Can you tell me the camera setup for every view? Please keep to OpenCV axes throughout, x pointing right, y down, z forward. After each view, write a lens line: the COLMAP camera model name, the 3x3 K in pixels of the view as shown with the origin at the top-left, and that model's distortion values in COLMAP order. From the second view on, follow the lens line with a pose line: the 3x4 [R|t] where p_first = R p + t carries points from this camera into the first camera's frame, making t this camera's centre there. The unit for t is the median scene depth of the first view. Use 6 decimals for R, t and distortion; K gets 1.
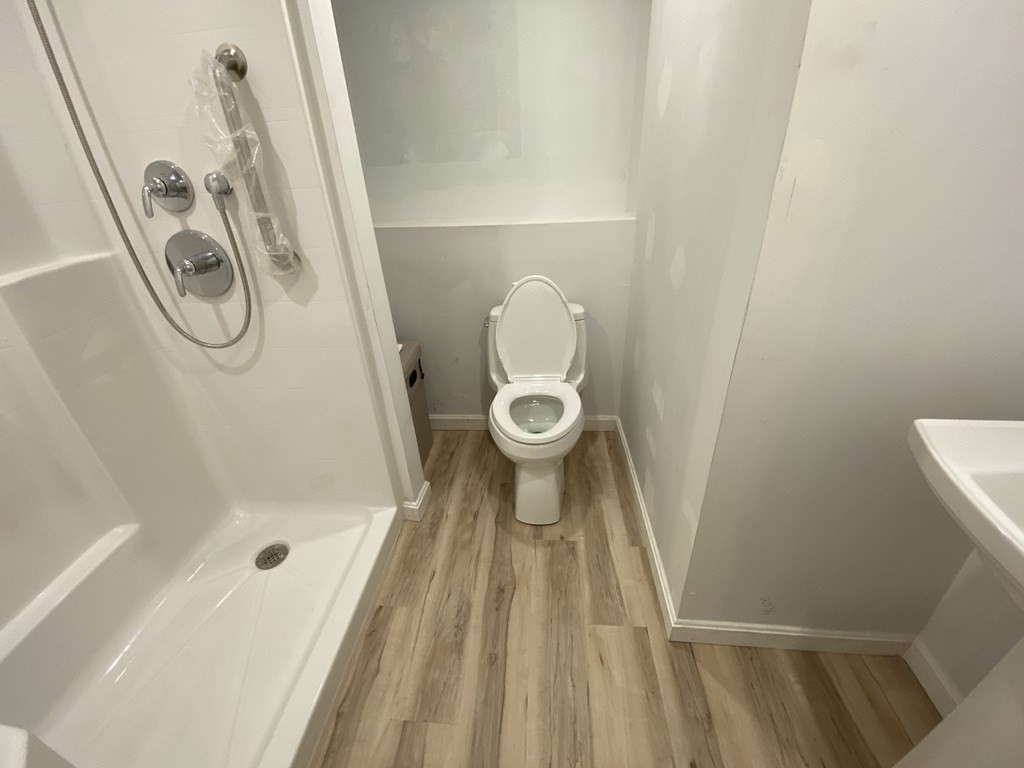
lens RADIAL K [[413.7, 0, 506.0], [0, 413.7, 384.3], [0, 0, 1]] dist [0.024130, -0.022207]
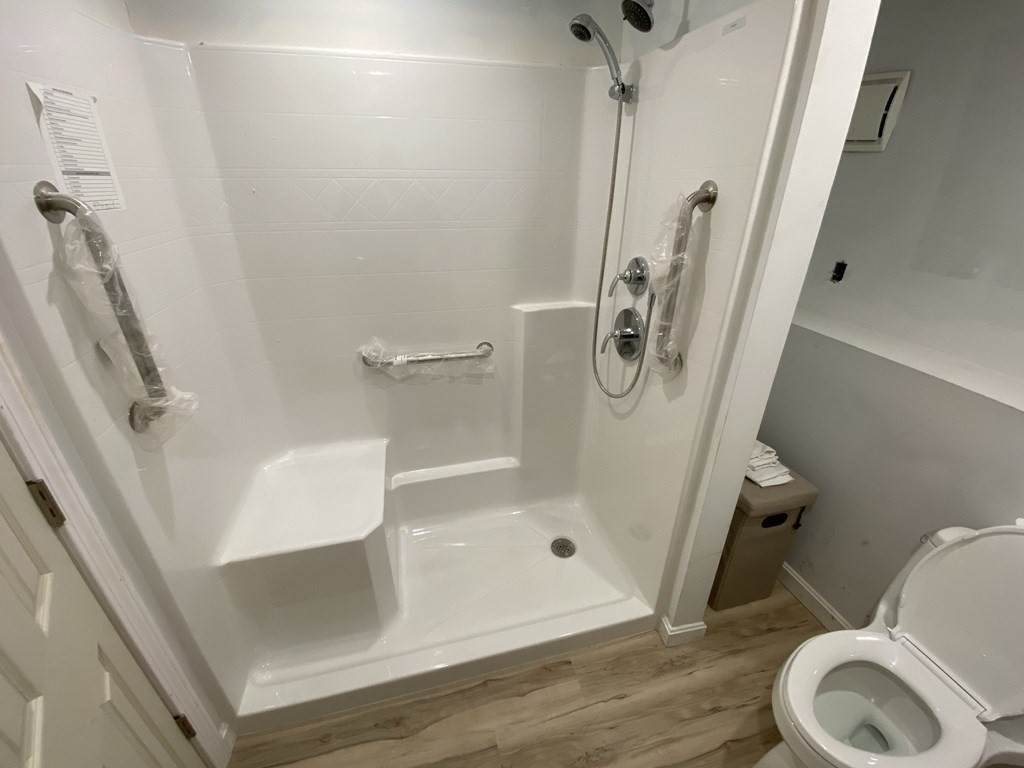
lens RADIAL K [[413.7, 0, 506.0], [0, 413.7, 384.3], [0, 0, 1]] dist [0.024130, -0.022207]
pose [[0.324385, 0.454269, -0.829707, 0.227658], [-0.470564, 0.838400, 0.275055, -0.308280], [0.820575, 0.301207, 0.485727, 0.131324]]
